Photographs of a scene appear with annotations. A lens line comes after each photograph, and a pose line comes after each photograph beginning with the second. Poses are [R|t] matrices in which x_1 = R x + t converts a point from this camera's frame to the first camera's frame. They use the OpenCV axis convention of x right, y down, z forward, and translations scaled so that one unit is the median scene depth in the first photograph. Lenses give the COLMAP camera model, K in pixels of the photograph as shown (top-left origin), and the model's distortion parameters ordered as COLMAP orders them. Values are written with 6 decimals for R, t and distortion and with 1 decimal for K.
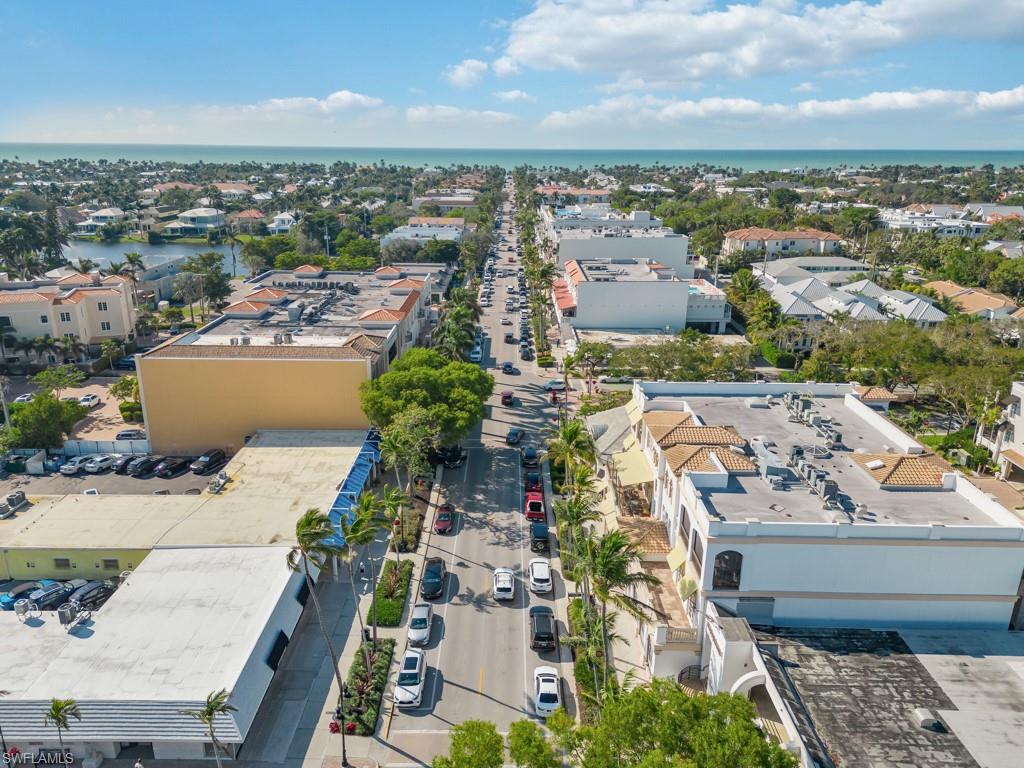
lens RADIAL K [[722.6, 0, 510.9], [0, 722.6, 384.9], [0, 0, 1]] dist [-0.005272, -0.003074]
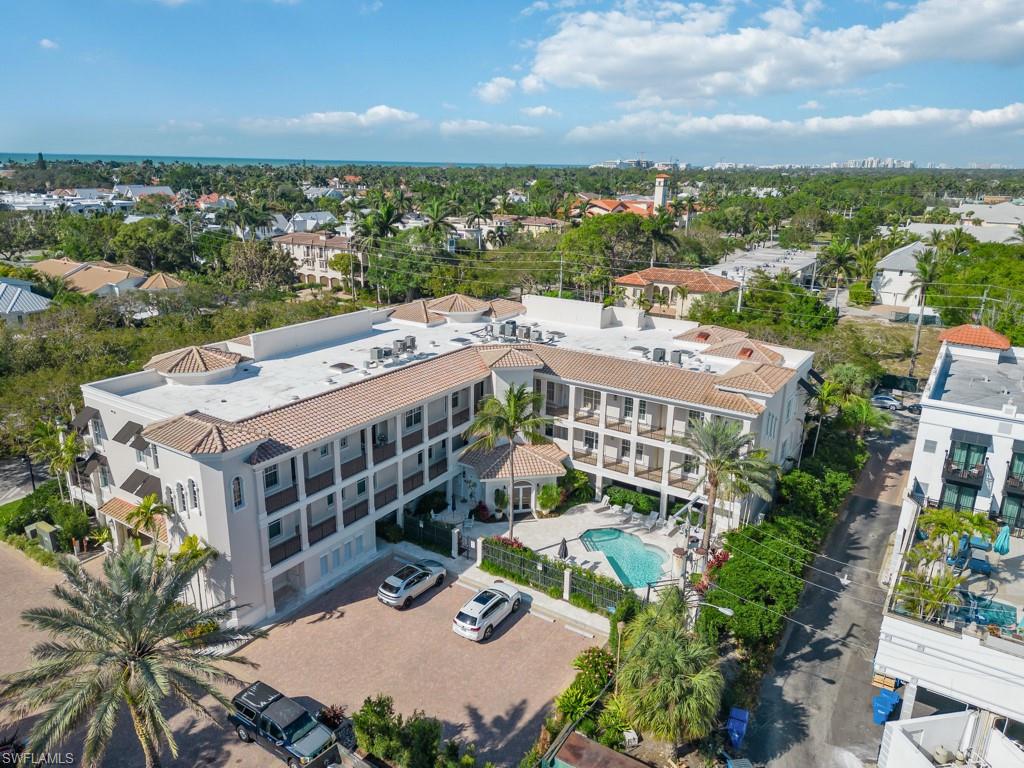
lens RADIAL K [[722.6, 0, 510.2], [0, 722.6, 384.0], [0, 0, 1]] dist [-0.005272, -0.003074]
pose [[0.539469, -0.245278, 0.805488, 0.261669], [0.250175, 0.960122, 0.124813, 0.005474], [-0.803981, 0.134181, 0.579319, 0.245111]]
